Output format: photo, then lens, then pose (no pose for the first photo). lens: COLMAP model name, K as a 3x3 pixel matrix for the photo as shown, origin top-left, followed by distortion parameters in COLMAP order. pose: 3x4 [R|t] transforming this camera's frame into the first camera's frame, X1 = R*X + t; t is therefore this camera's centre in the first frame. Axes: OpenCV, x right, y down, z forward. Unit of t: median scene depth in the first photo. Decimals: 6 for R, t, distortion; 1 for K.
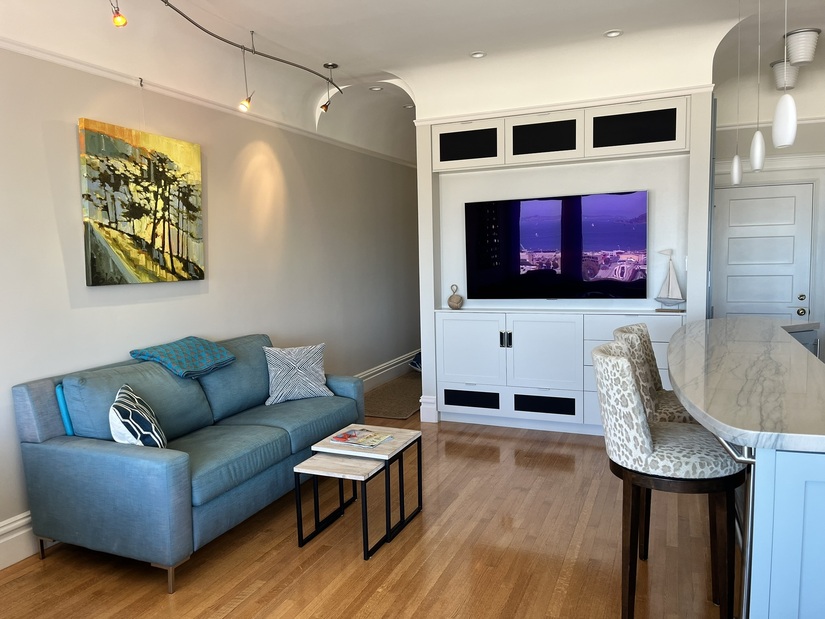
lens RADIAL K [[620.5, 0, 414.3], [0, 620.5, 313.6], [0, 0, 1]] dist [0.068686, -0.102687]
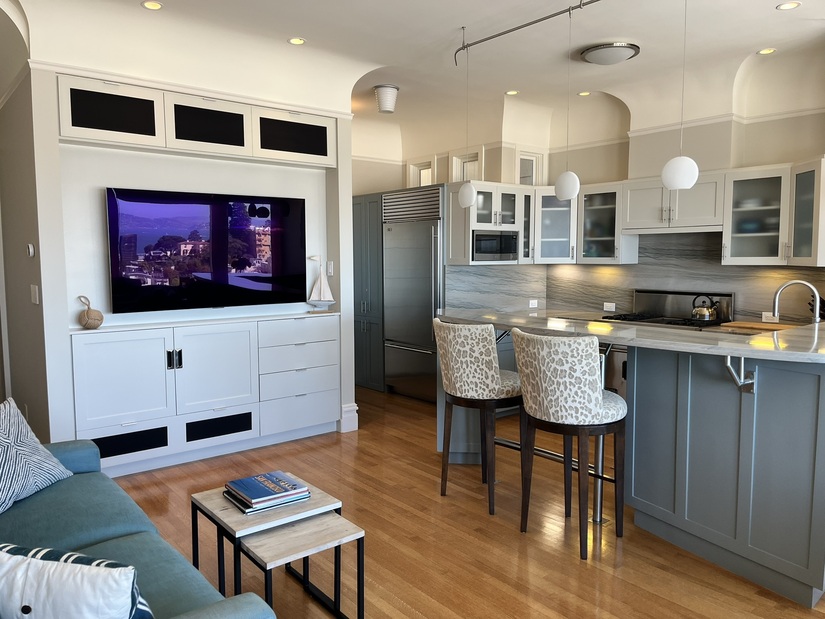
lens RADIAL K [[629.4, 0, 409.9], [0, 629.4, 313.0], [0, 0, 1]] dist [0.094486, -0.106502]
pose [[0.492288, -0.052359, 0.868856, -0.932958], [0.072174, 0.997207, 0.019200, -0.028512], [-0.867435, 0.053257, 0.494692, 0.656413]]
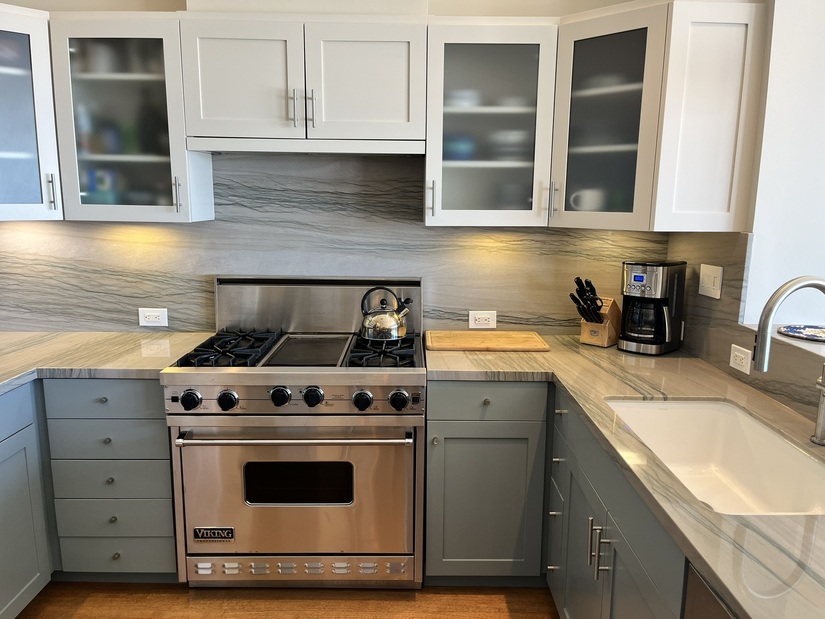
lens RADIAL K [[620.5, 0, 414.3], [0, 620.5, 313.6], [0, 0, 1]] dist [0.068686, -0.102687]
pose [[-0.365688, -0.145149, 0.919350, 0.535118], [0.087608, 0.978011, 0.189258, -0.126627], [-0.926605, 0.149752, -0.344931, 1.192532]]
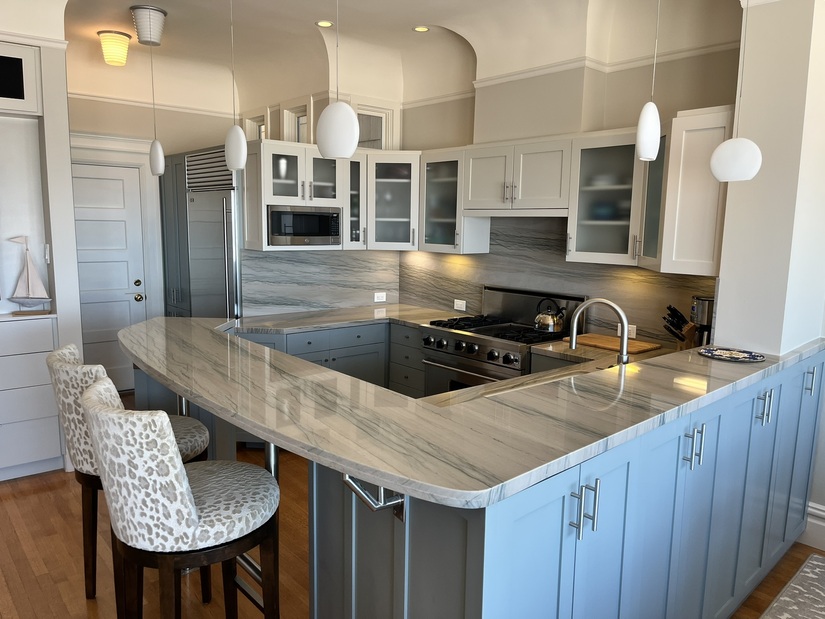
lens RADIAL K [[630.8, 0, 409.7], [0, 630.8, 323.6], [0, 0, 1]] dist [0.064965, -0.102709]
pose [[0.480758, -0.104022, 0.870661, -0.158806], [0.052422, 0.994572, 0.089880, -0.081315], [-0.875285, 0.002431, 0.483602, 0.365564]]
